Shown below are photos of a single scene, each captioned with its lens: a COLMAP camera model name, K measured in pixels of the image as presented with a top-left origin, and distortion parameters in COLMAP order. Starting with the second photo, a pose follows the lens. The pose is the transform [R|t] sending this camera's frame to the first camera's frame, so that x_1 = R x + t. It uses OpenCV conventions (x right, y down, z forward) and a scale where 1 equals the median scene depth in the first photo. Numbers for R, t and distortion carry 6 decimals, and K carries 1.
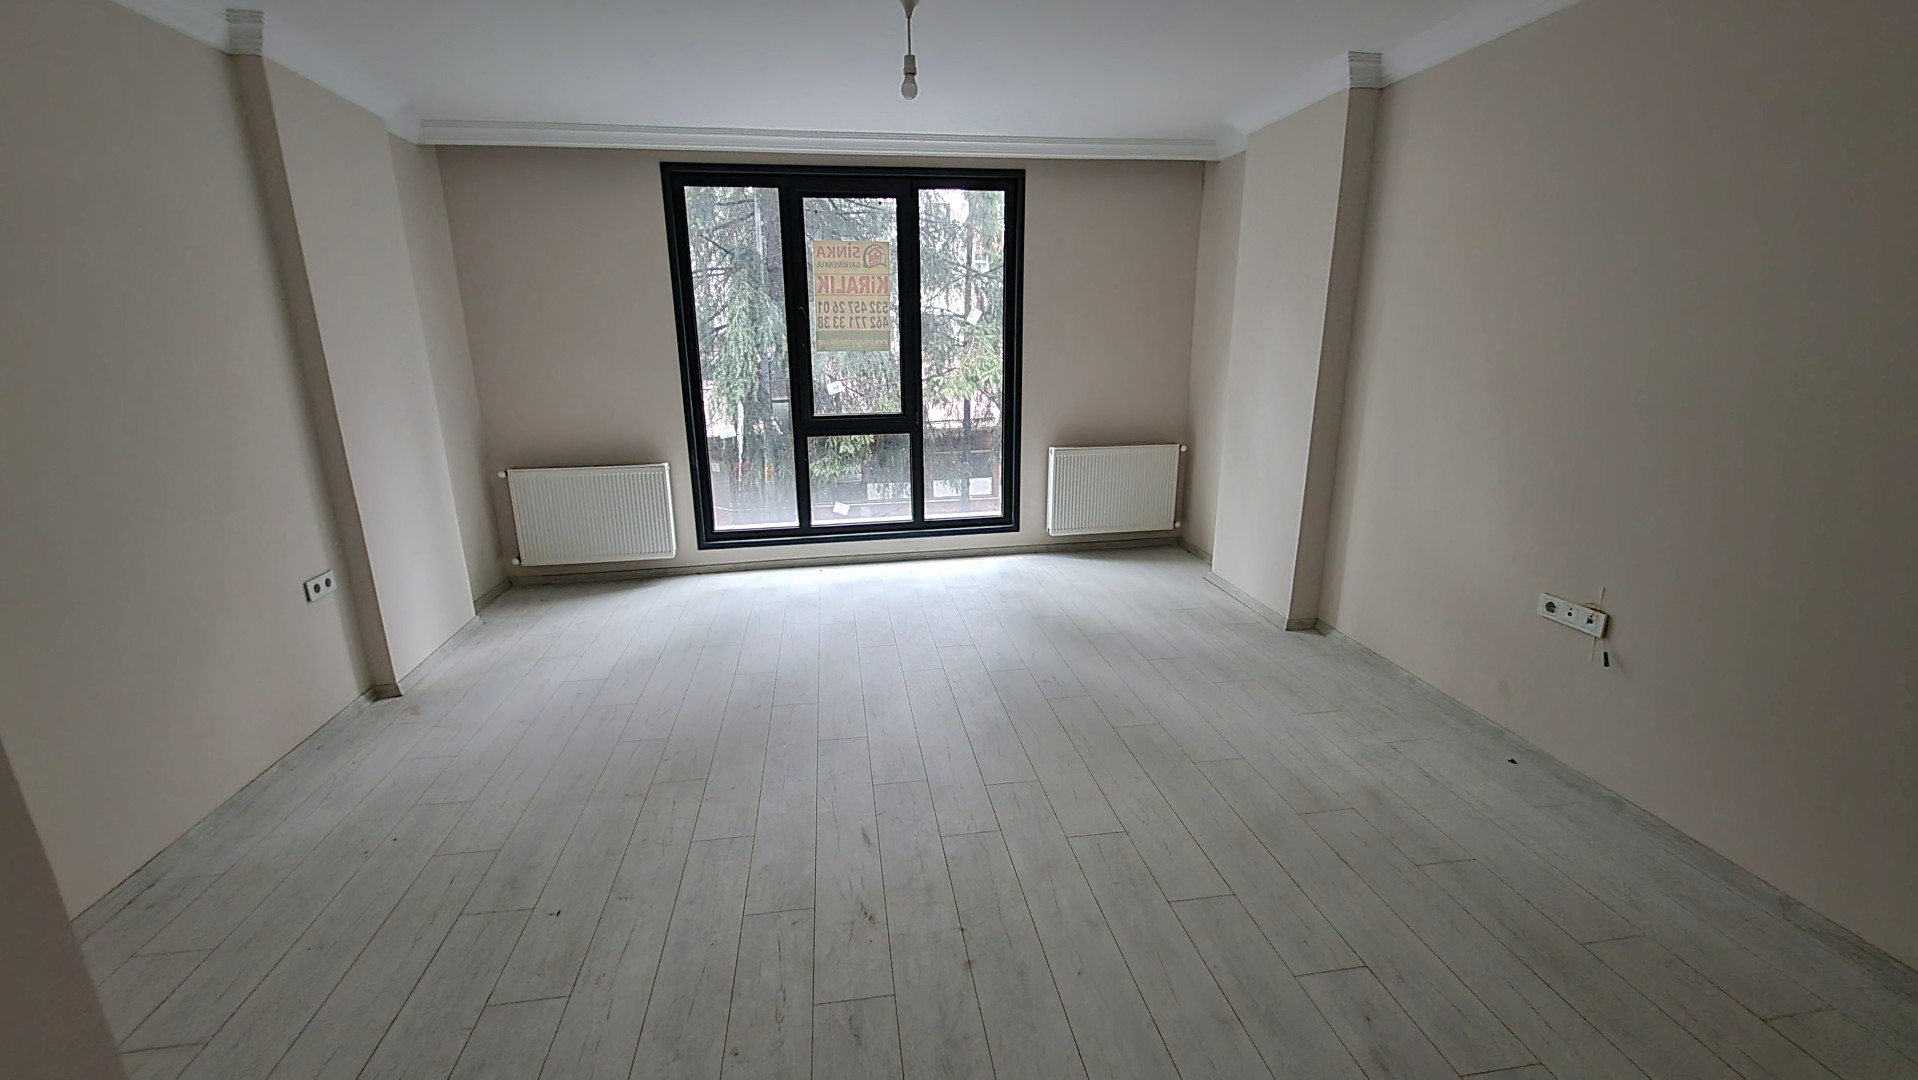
lens RADIAL K [[770.2, 0, 923.2], [0, 770.2, 536.9], [0, 0, 1]] dist [0.002510, 0.000082]
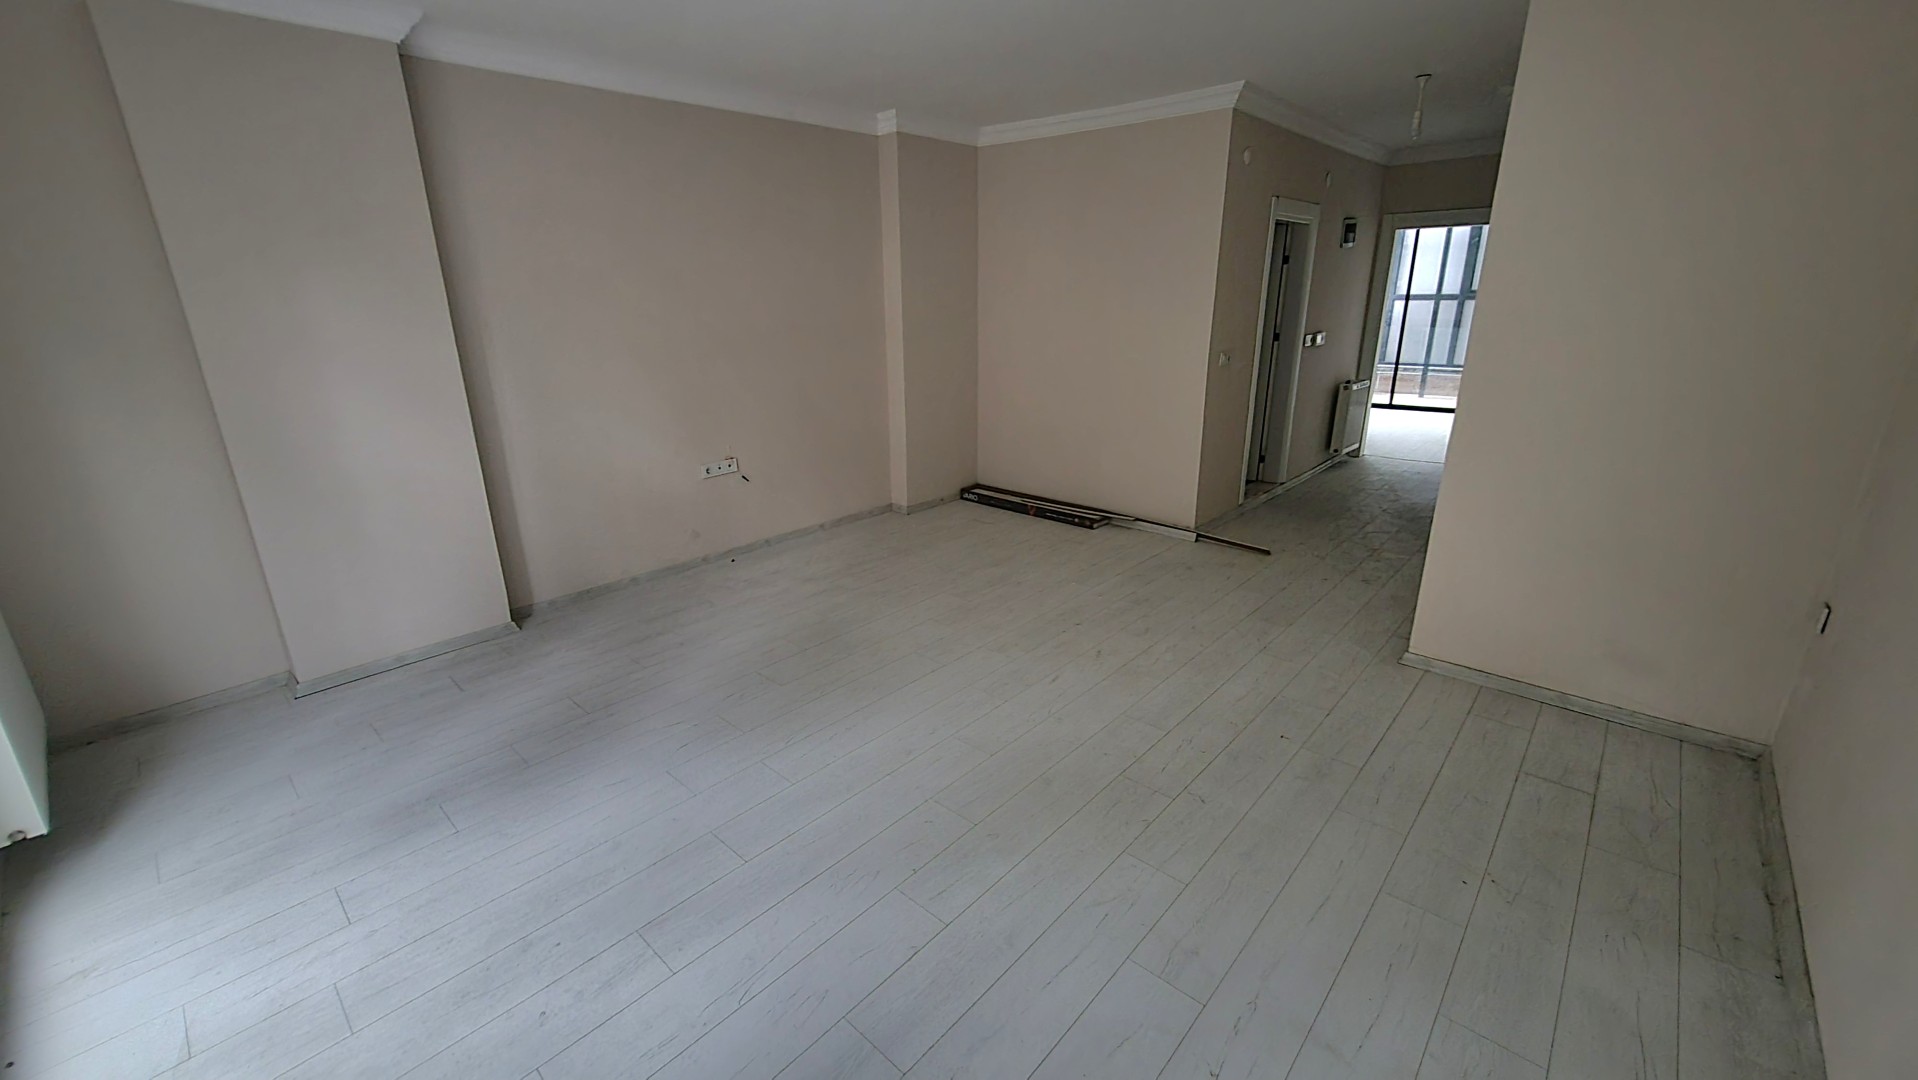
lens RADIAL K [[747.9, 0, 959.0], [0, 747.9, 540.0], [0, 0, 1]] dist [-0.002906, -0.000146]
pose [[-0.662684, -0.207930, 0.719455, -0.800569], [0.217143, 0.866065, 0.450310, -0.413878], [-0.716728, 0.454638, -0.528777, 1.603483]]
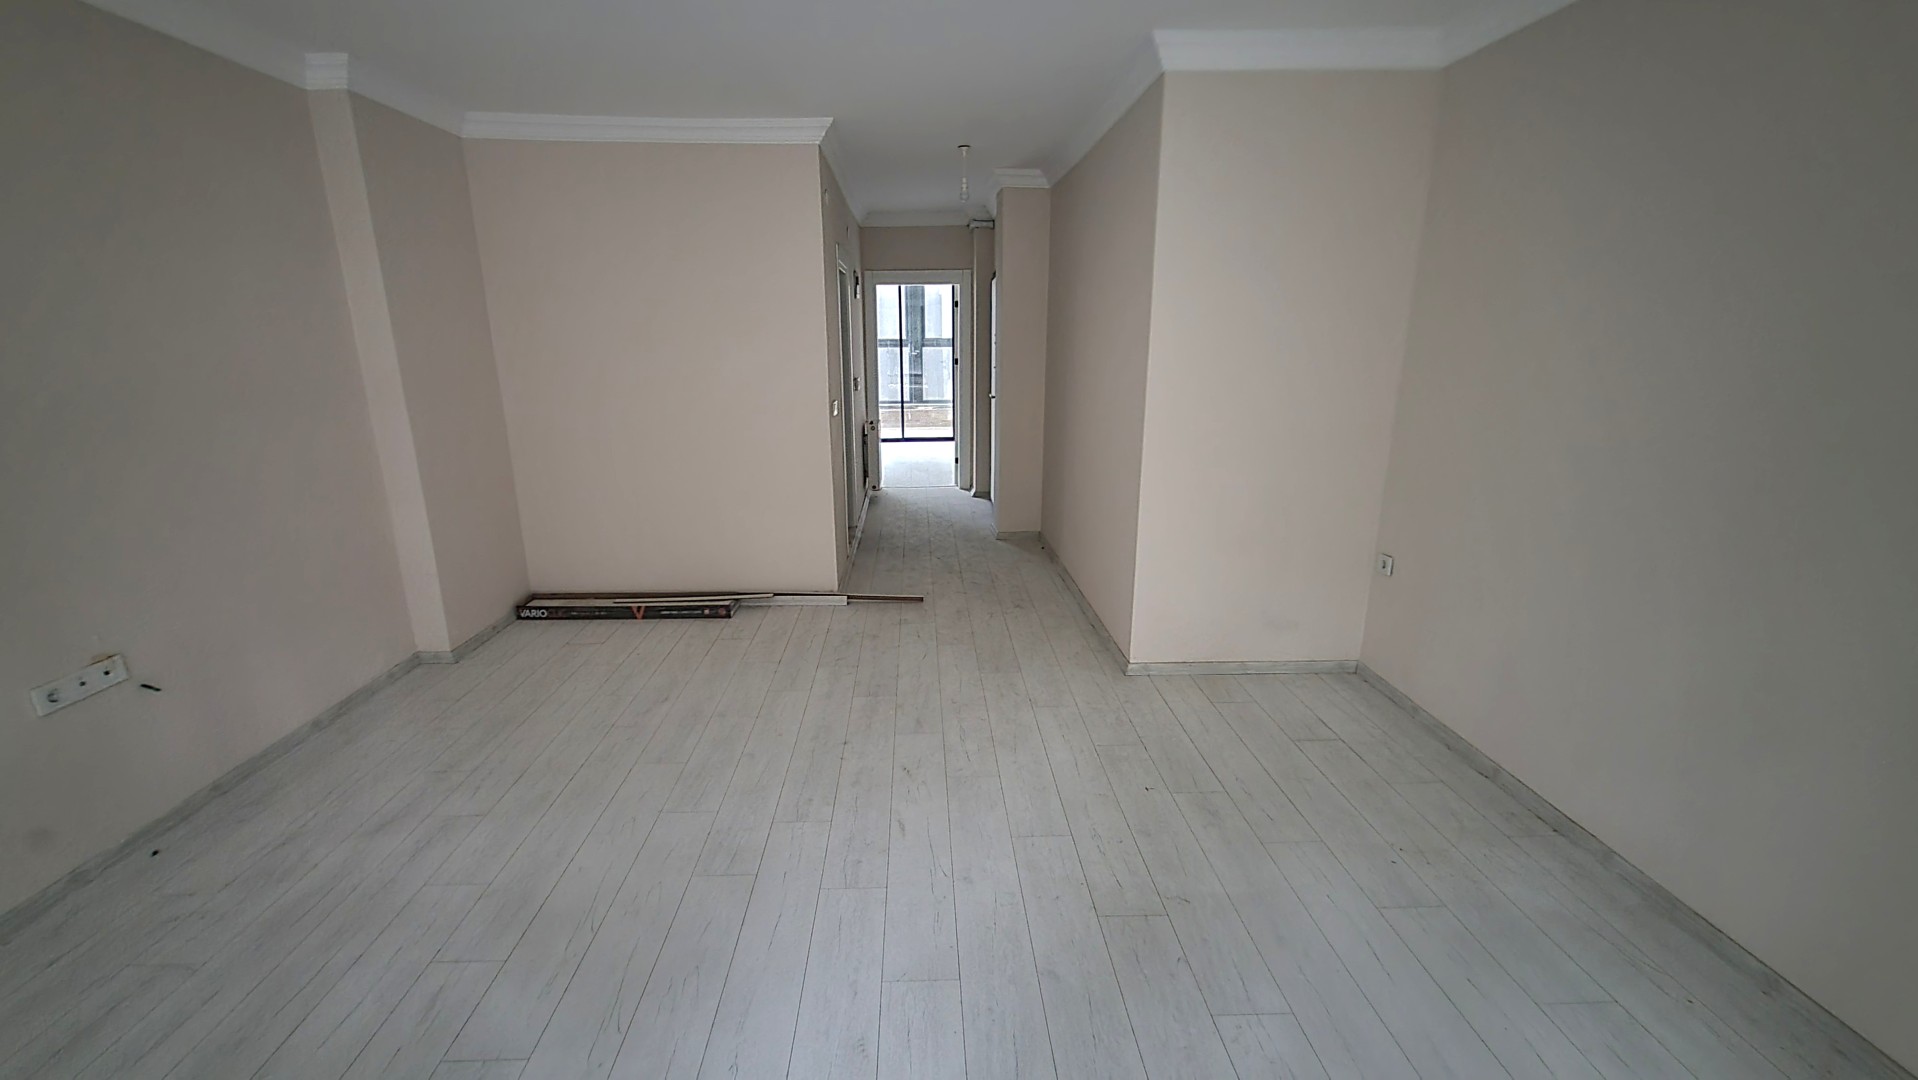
lens RADIAL K [[751.4, 0, 938.4], [0, 751.4, 534.3], [0, 0, 1]] dist [-0.000167, -0.000054]
pose [[-0.995396, -0.000981, 0.095846, -0.208113], [0.046939, 0.866850, 0.496355, -0.426415], [-0.083571, 0.498568, -0.862813, 1.582032]]
